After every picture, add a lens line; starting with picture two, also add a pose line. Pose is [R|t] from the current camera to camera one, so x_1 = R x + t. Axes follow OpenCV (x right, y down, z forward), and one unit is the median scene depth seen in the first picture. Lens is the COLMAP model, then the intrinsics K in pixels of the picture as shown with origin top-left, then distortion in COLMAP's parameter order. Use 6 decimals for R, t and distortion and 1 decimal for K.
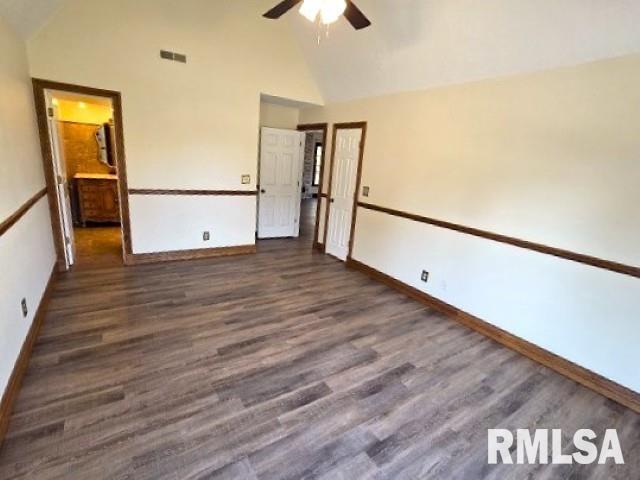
lens RADIAL K [[313.0, 0, 316.6], [0, 313.0, 241.2], [0, 0, 1]] dist [-0.000285, -0.000259]
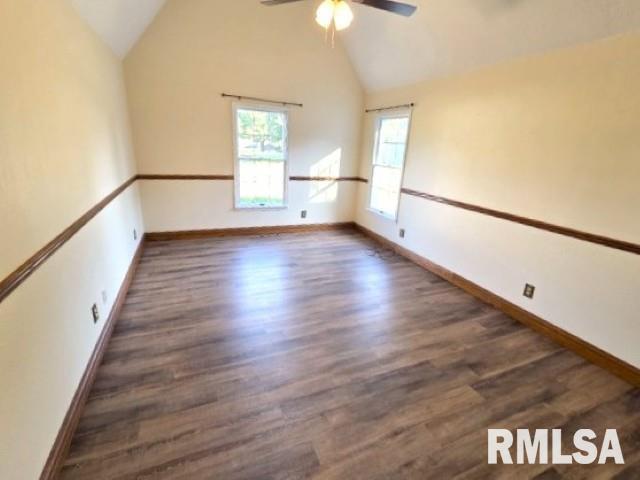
lens RADIAL K [[293.0, 0, 317.9], [0, 293.0, 239.8], [0, 0, 1]] dist [0.000768, -0.000138]
pose [[-0.972442, -0.188174, 0.137651, -0.161969], [-0.081734, 0.828087, 0.554610, -0.457438], [-0.218350, 0.528075, -0.820646, 1.660255]]
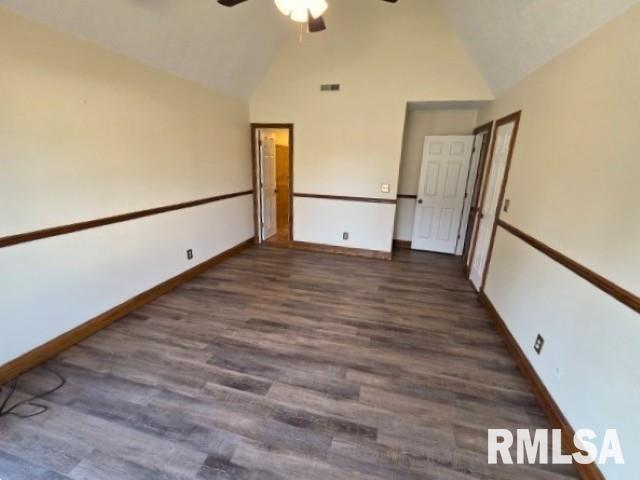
lens RADIAL K [[282.7, 0, 319.2], [0, 282.7, 239.9], [0, 0, 1]] dist [0.001201, -0.000248]
pose [[0.653471, 0.149088, -0.742124, 0.571832], [-0.172688, 0.983920, 0.045605, -0.053138], [0.736990, 0.098355, 0.668709, 0.367725]]
